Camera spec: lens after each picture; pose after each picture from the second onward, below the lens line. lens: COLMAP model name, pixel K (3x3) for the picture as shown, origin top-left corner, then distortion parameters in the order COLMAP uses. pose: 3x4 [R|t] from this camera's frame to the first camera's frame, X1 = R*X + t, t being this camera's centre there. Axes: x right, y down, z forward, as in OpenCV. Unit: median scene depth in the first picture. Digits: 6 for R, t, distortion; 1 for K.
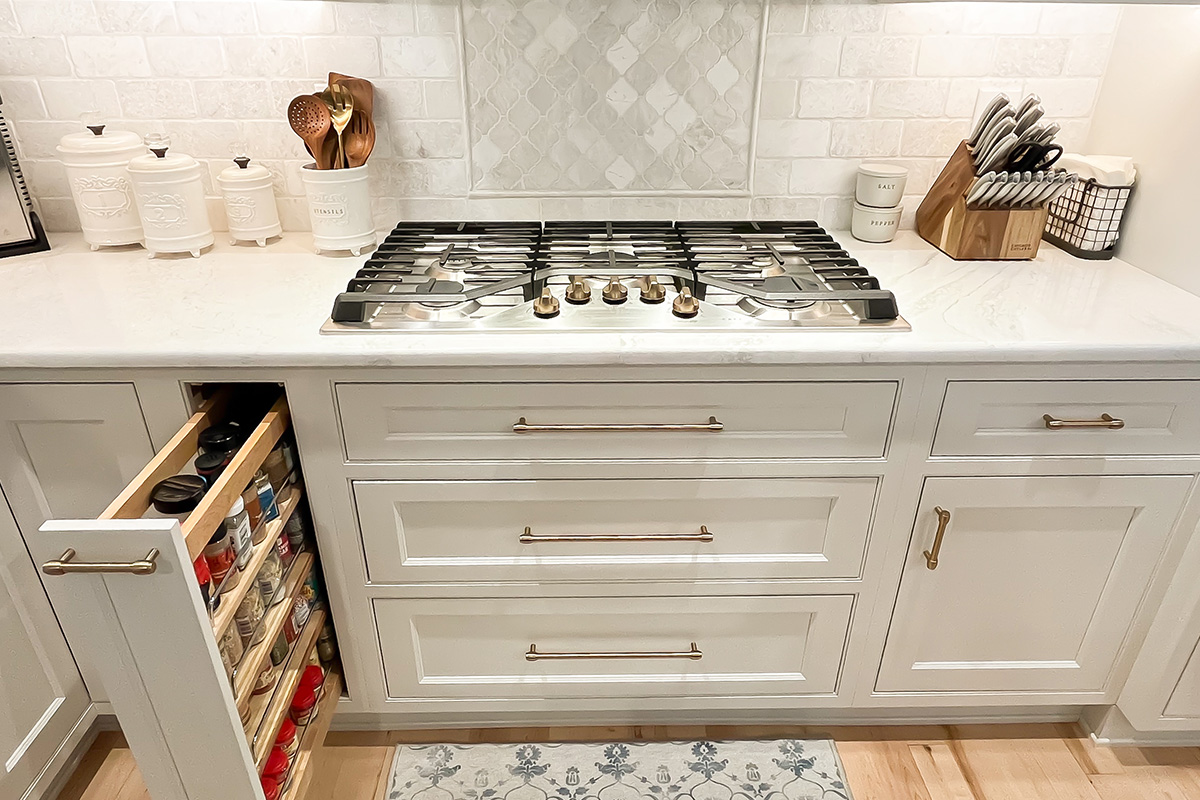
lens RADIAL K [[770.1, 0, 597.1], [0, 770.1, 396.2], [0, 0, 1]] dist [-0.000149, -0.001020]
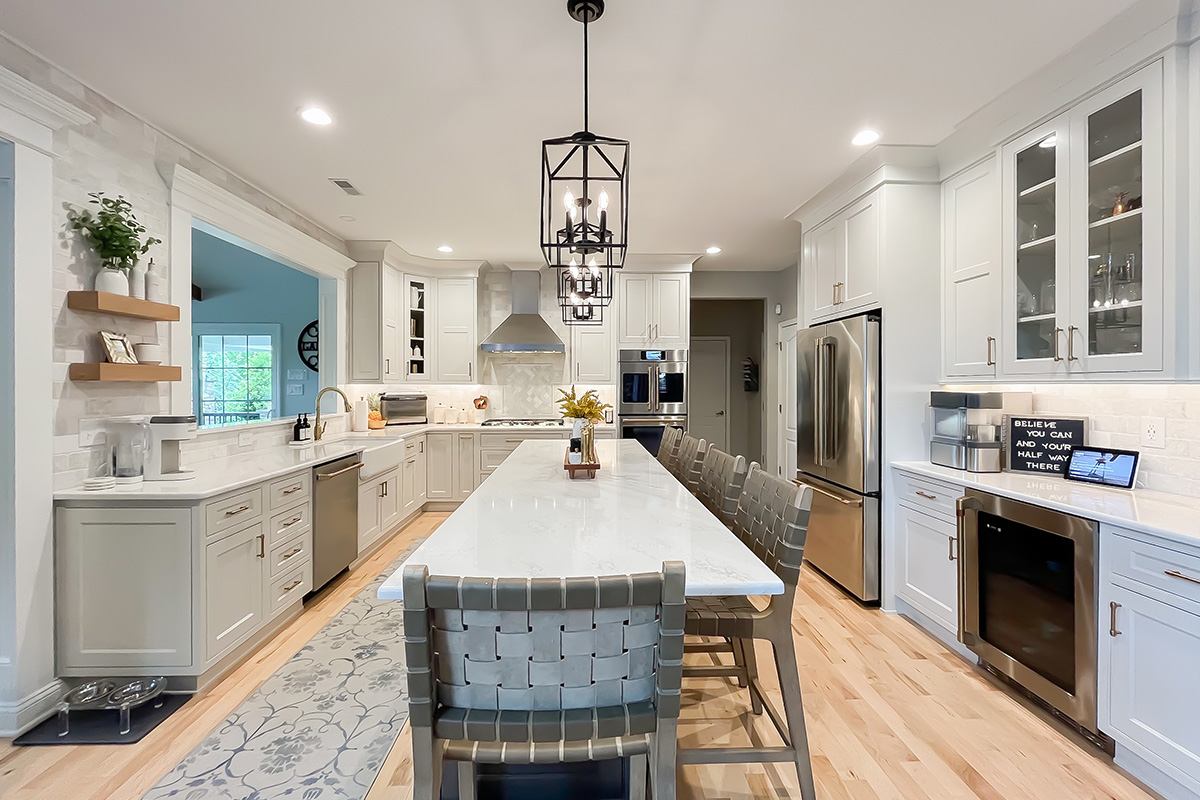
lens RADIAL K [[506.7, 0, 589.2], [0, 506.7, 385.7], [0, 0, 1]] dist [-0.003042, 0.000164]
pose [[0.999965, -0.001105, 0.008316, 0.458300], [0.004753, 0.891487, -0.453020, 1.277187], [-0.006913, 0.453044, 0.891461, -2.504066]]
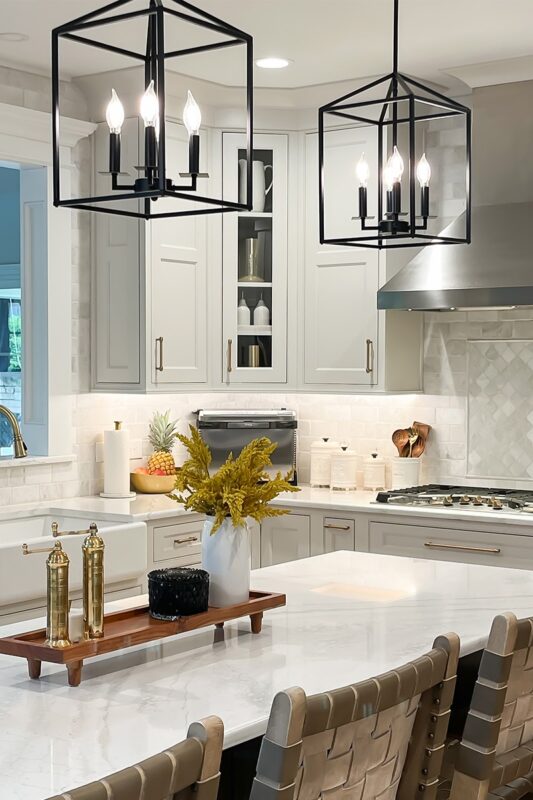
lens RADIAL K [[1293.6, 0, 249.2], [0, 1293.6, 415.8], [0, 0, 1]] dist [0.117077, 0.000000]
pose [[0.796162, 0.022895, -0.604651, 1.602392], [-0.275850, 0.903134, -0.329022, 0.980659], [0.538548, 0.428748, 0.725356, -2.095777]]
